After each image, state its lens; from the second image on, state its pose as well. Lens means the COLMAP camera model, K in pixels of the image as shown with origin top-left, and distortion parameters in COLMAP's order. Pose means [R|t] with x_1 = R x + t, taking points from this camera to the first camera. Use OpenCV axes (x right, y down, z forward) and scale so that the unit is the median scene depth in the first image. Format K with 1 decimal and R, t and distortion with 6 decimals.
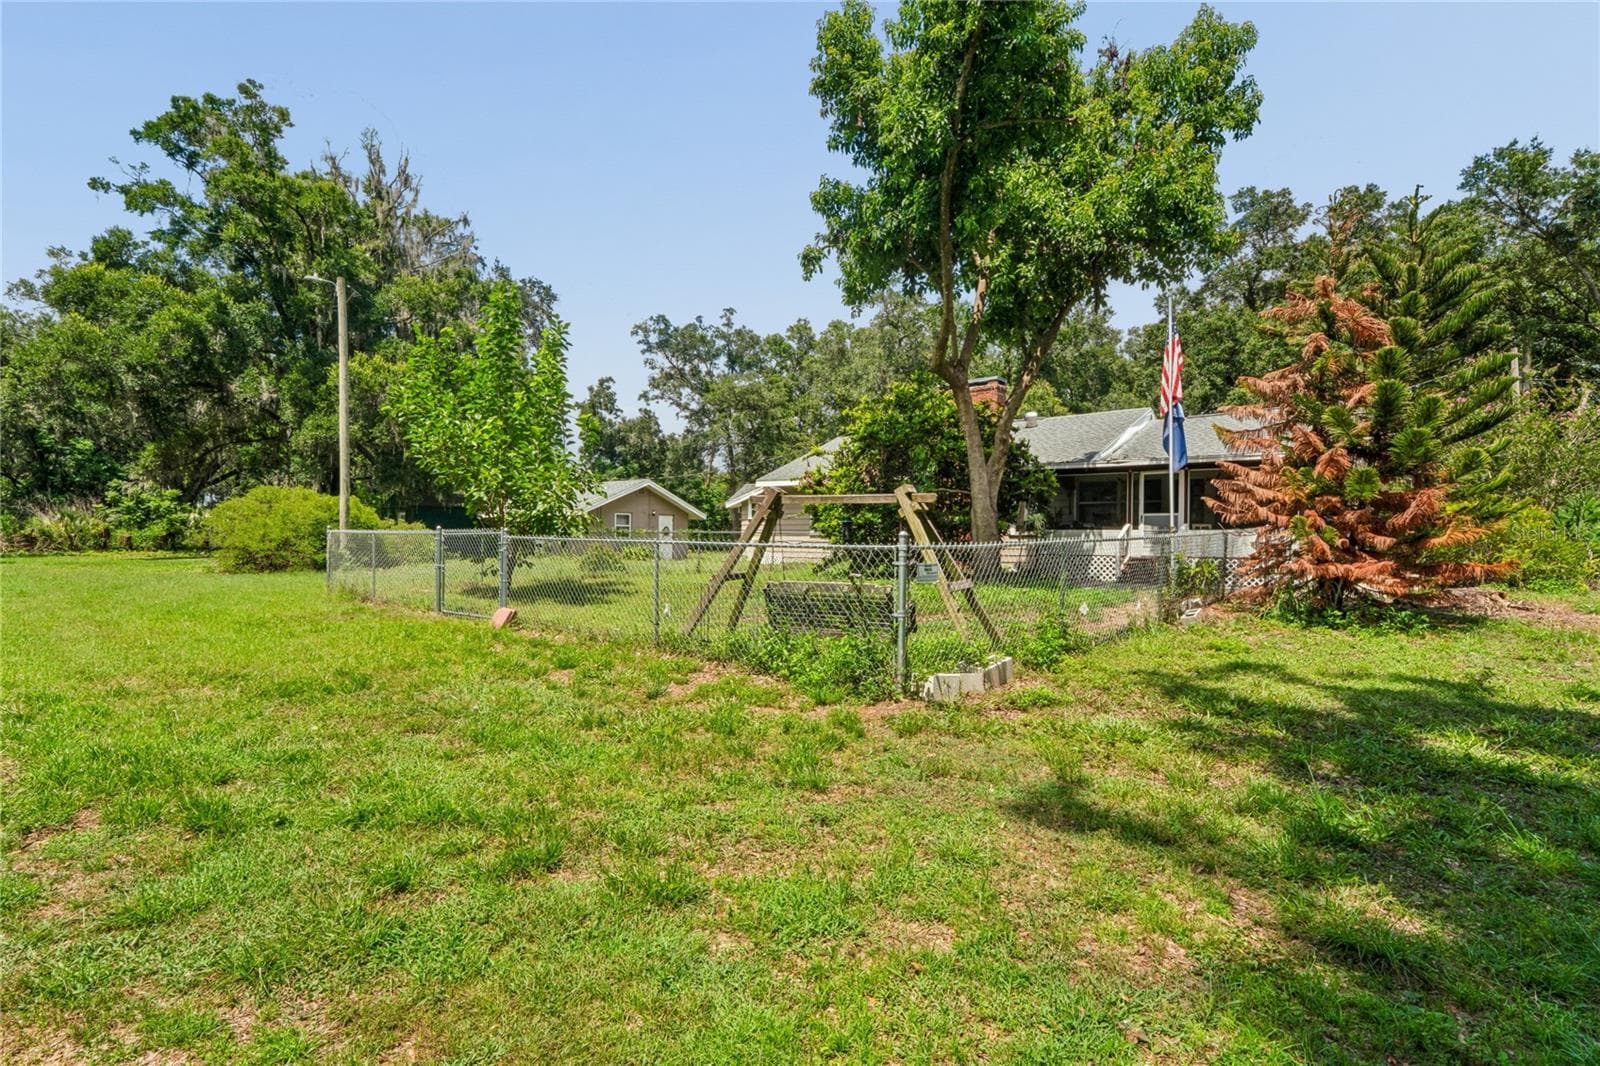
lens RADIAL K [[823.2, 0, 785.3], [0, 823.2, 546.7], [0, 0, 1]] dist [-0.000085, 0.000169]
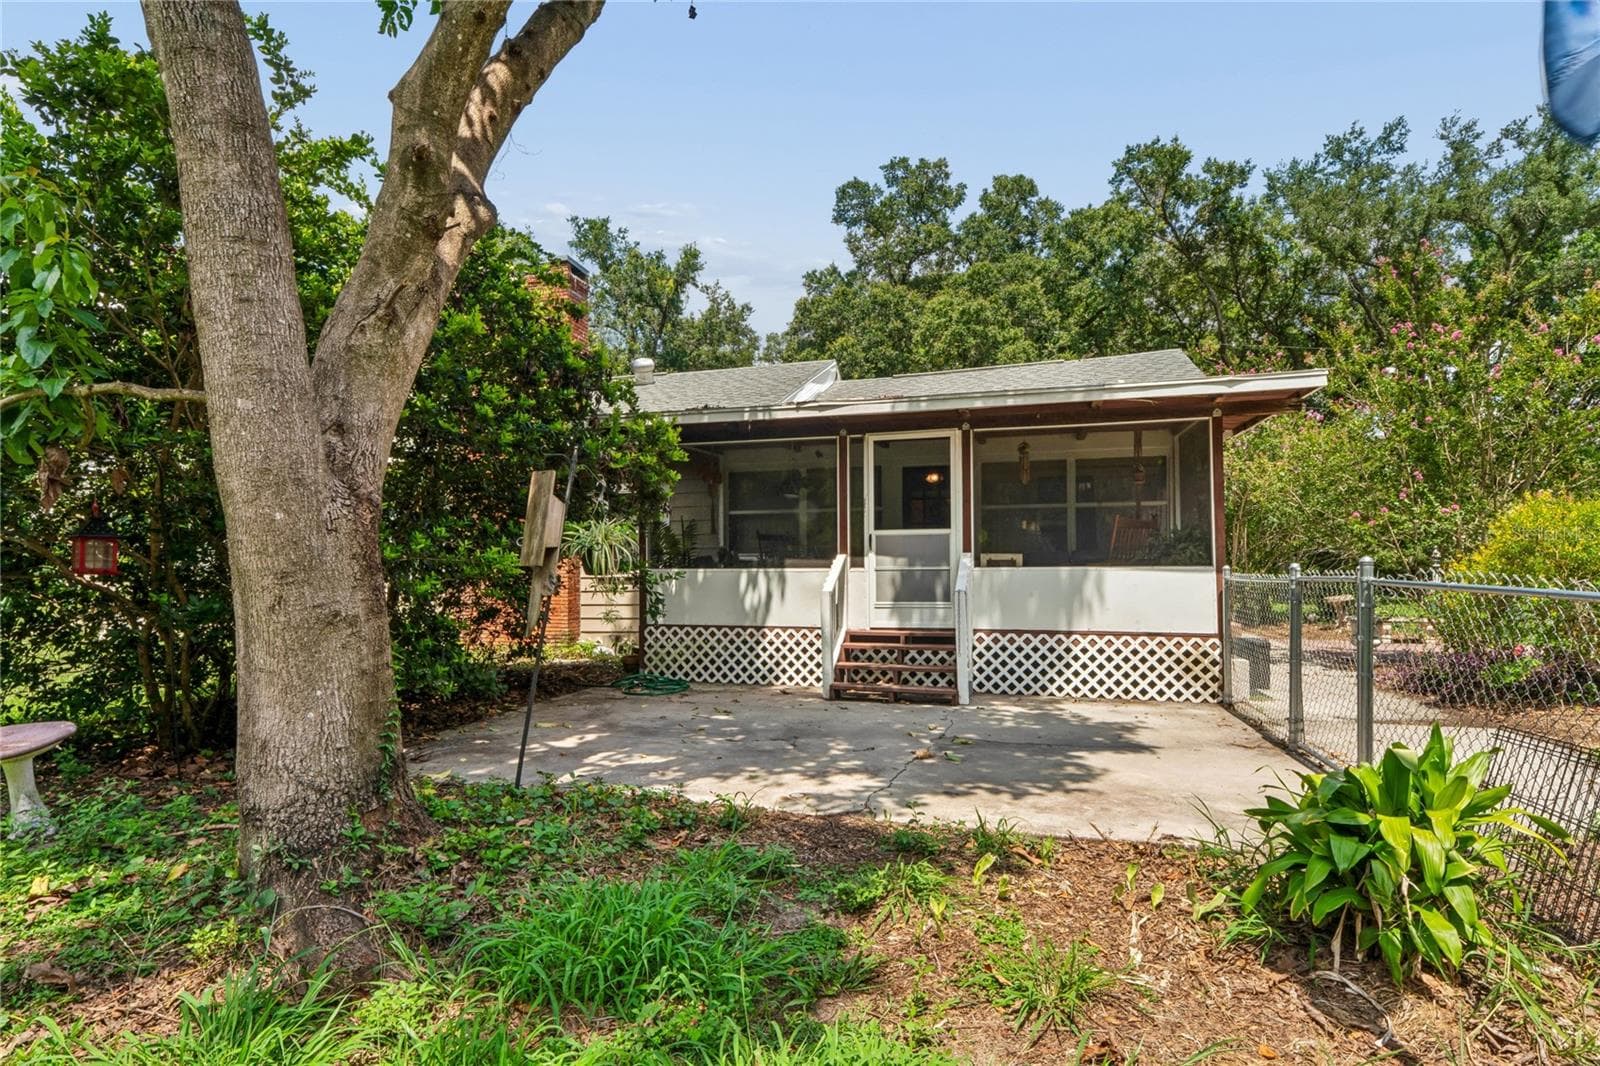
lens RADIAL K [[823.2, 0, 790.3], [0, 823.2, 560.3], [0, 0, 1]] dist [-0.000085, 0.000169]
pose [[0.907460, -0.009234, 0.420037, 0.194569], [0.017396, 0.999727, -0.015603, -0.016858], [-0.419778, 0.021466, 0.907373, 0.572239]]
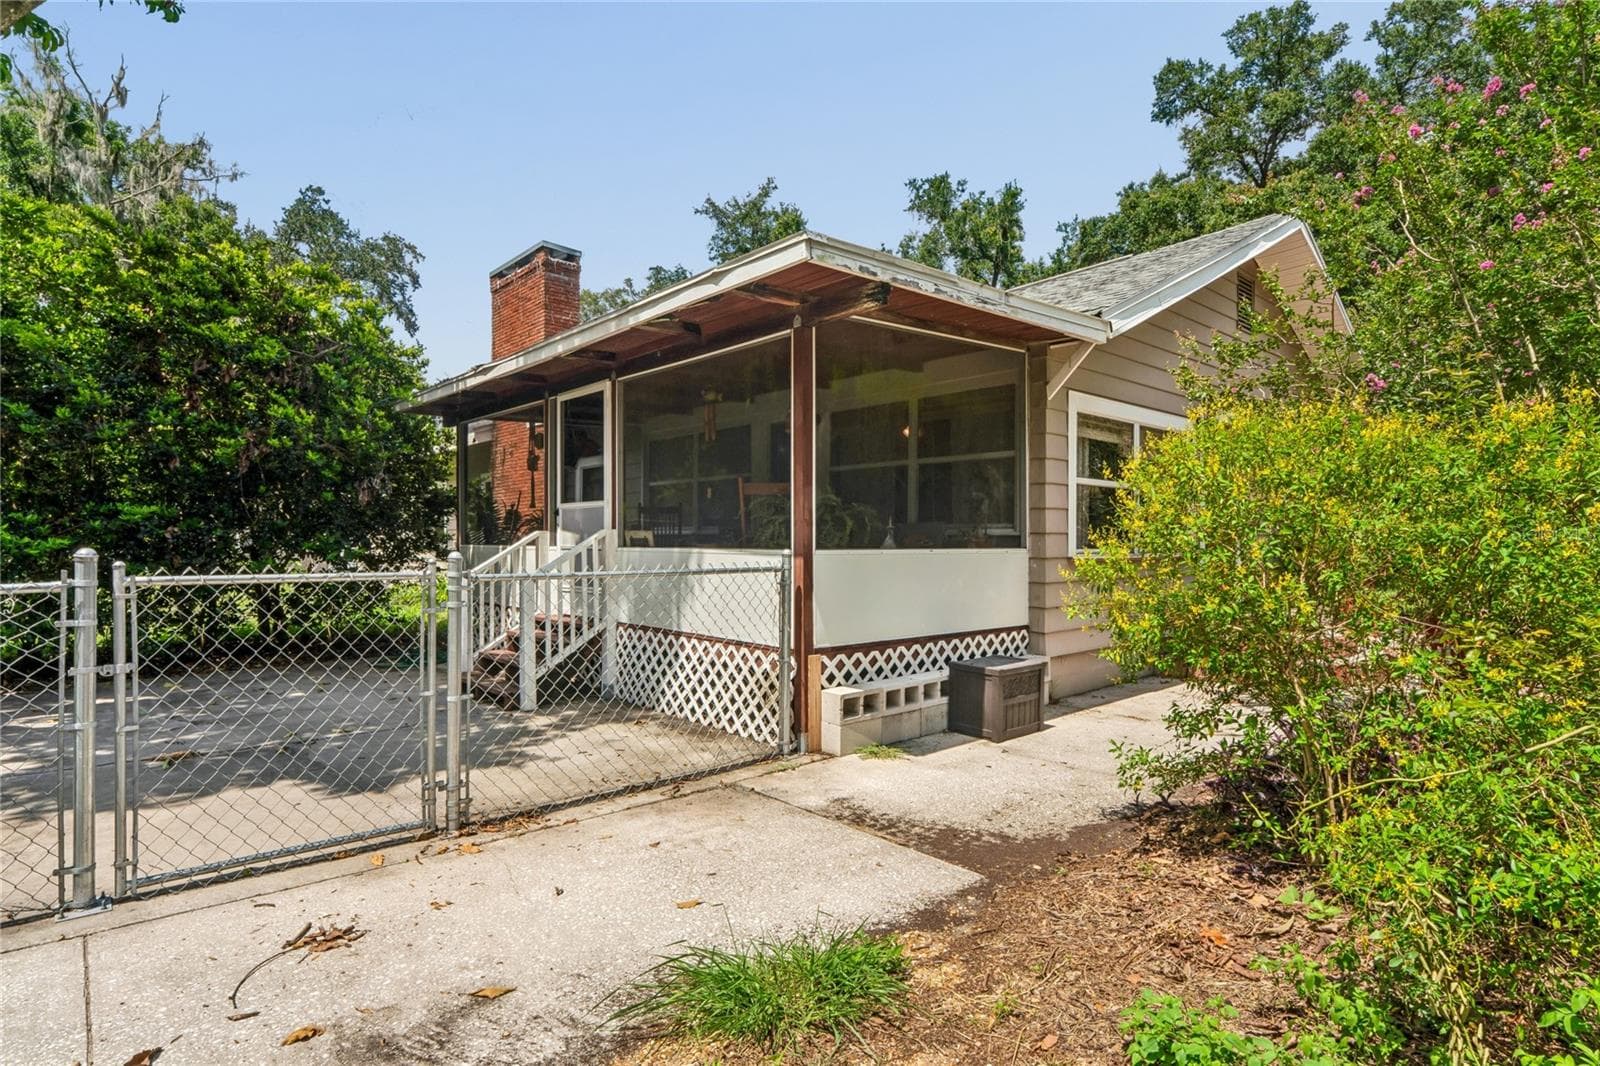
lens RADIAL K [[823.2, 0, 803.0], [0, 823.2, 548.5], [0, 0, 1]] dist [-0.000085, 0.000169]
pose [[0.993903, -0.012279, -0.109572, 0.536955], [0.013121, 0.999890, 0.006967, -0.018837], [0.109474, -0.008363, 0.993954, 0.577771]]
